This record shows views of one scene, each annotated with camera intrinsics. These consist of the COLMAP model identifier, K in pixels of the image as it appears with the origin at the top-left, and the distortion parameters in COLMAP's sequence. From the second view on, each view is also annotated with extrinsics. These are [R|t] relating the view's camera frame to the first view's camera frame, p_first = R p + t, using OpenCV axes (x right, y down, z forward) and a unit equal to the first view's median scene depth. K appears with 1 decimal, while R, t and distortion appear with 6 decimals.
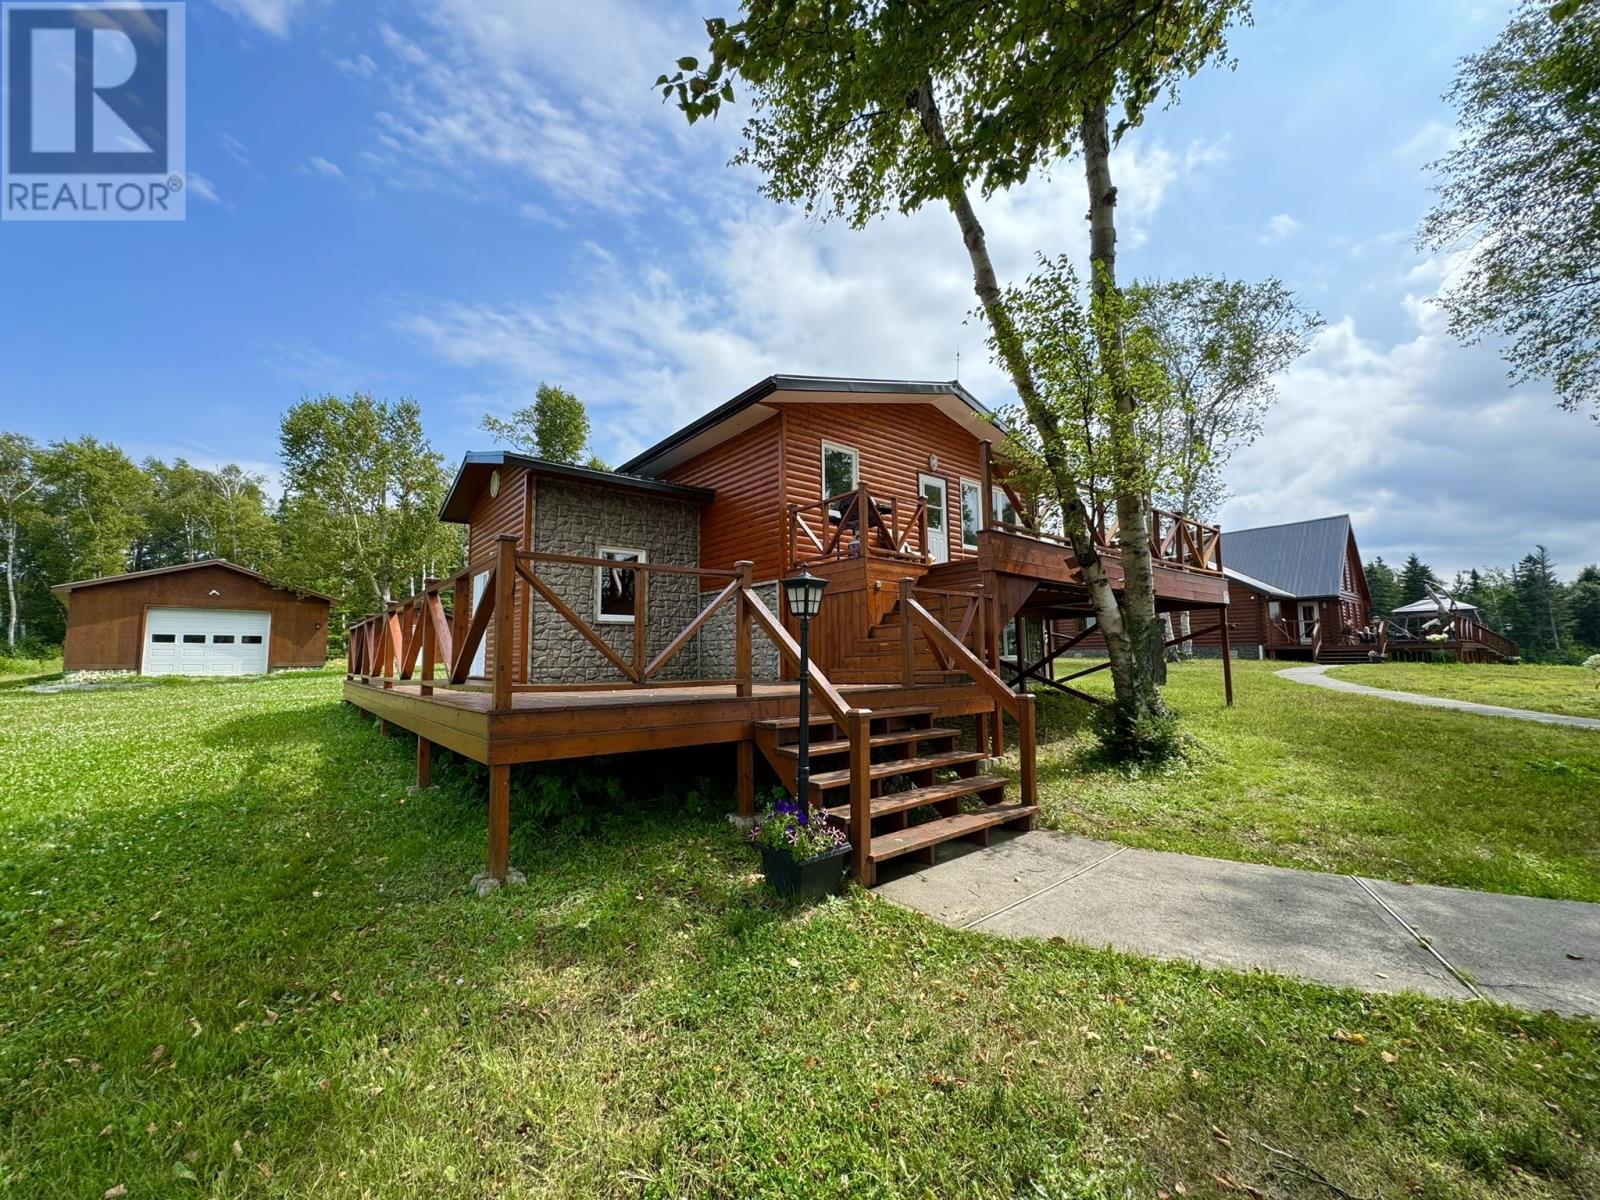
lens RADIAL K [[638.8, 0, 796.6], [0, 638.8, 605.4], [0, 0, 1]] dist [-0.004052, -0.000302]
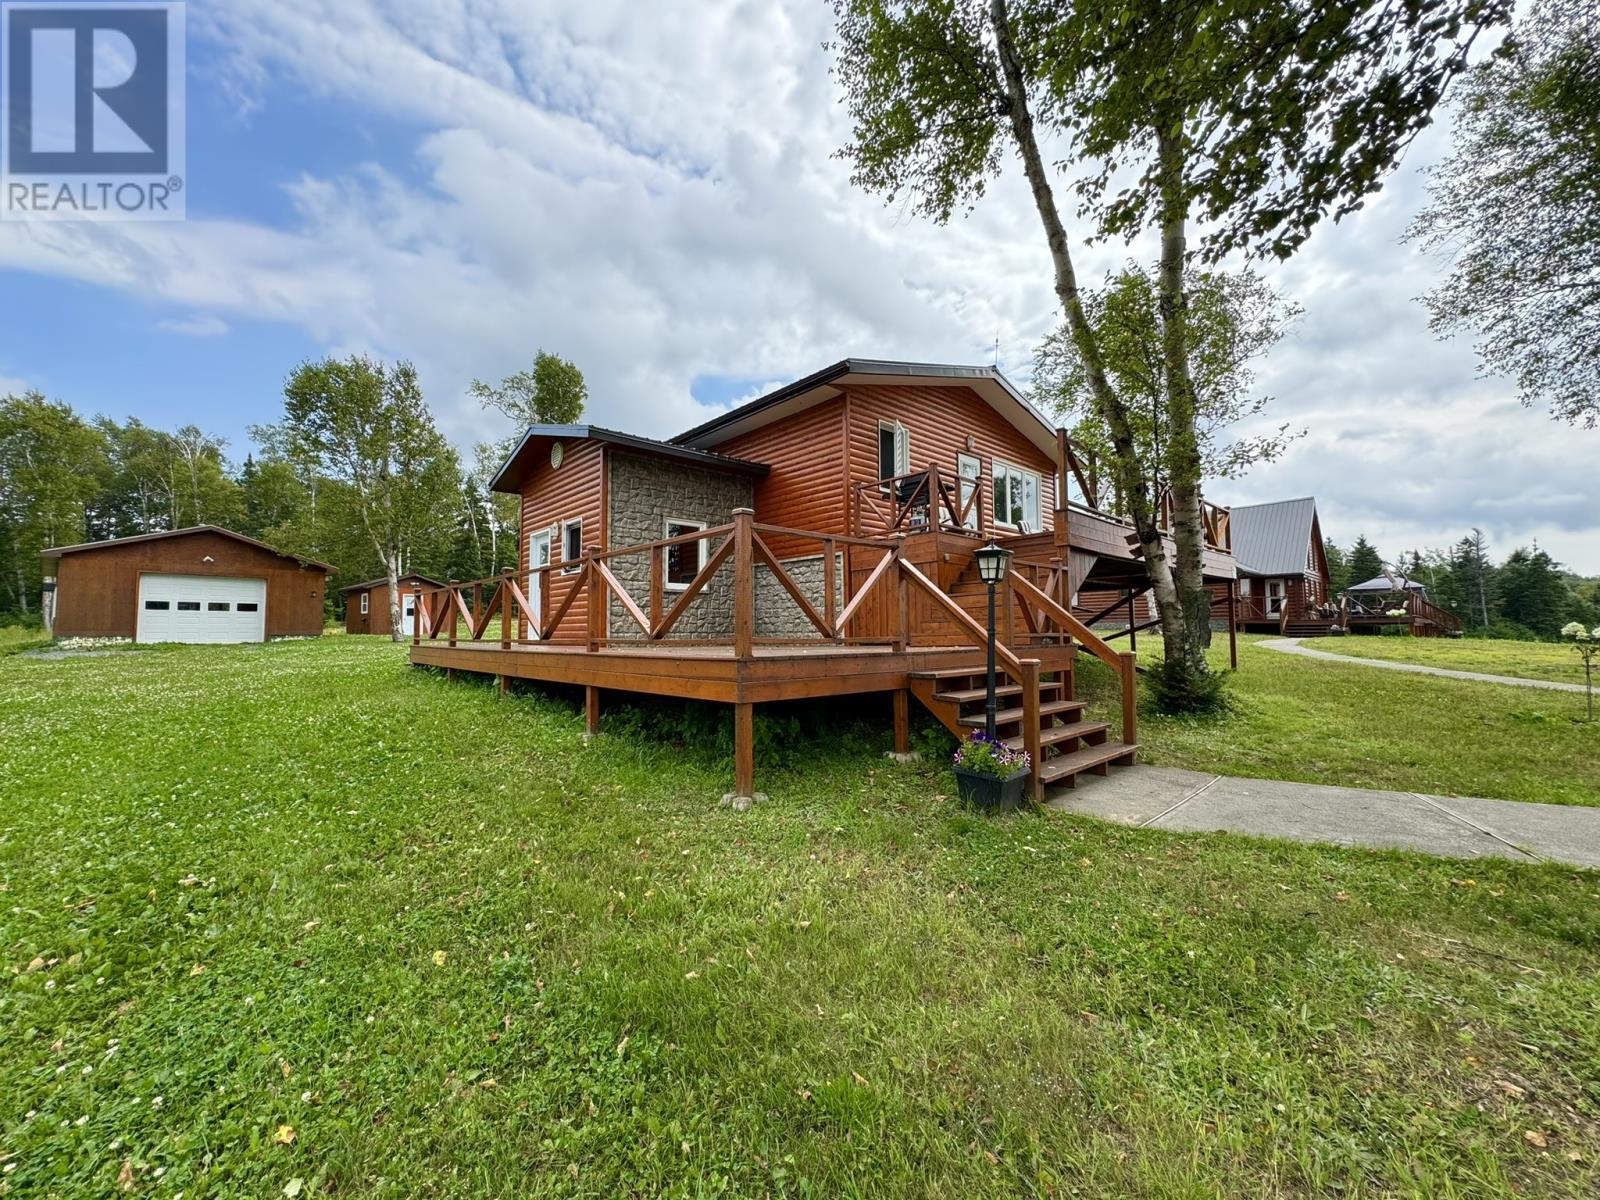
lens RADIAL K [[638.8, 0, 796.6], [0, 638.8, 605.4], [0, 0, 1]] dist [-0.004052, -0.000302]
pose [[0.998650, 0.007274, 0.051430, -0.112321], [-0.009411, 0.999098, 0.041419, 0.004196], [-0.051082, -0.041847, 0.997817, -0.049076]]
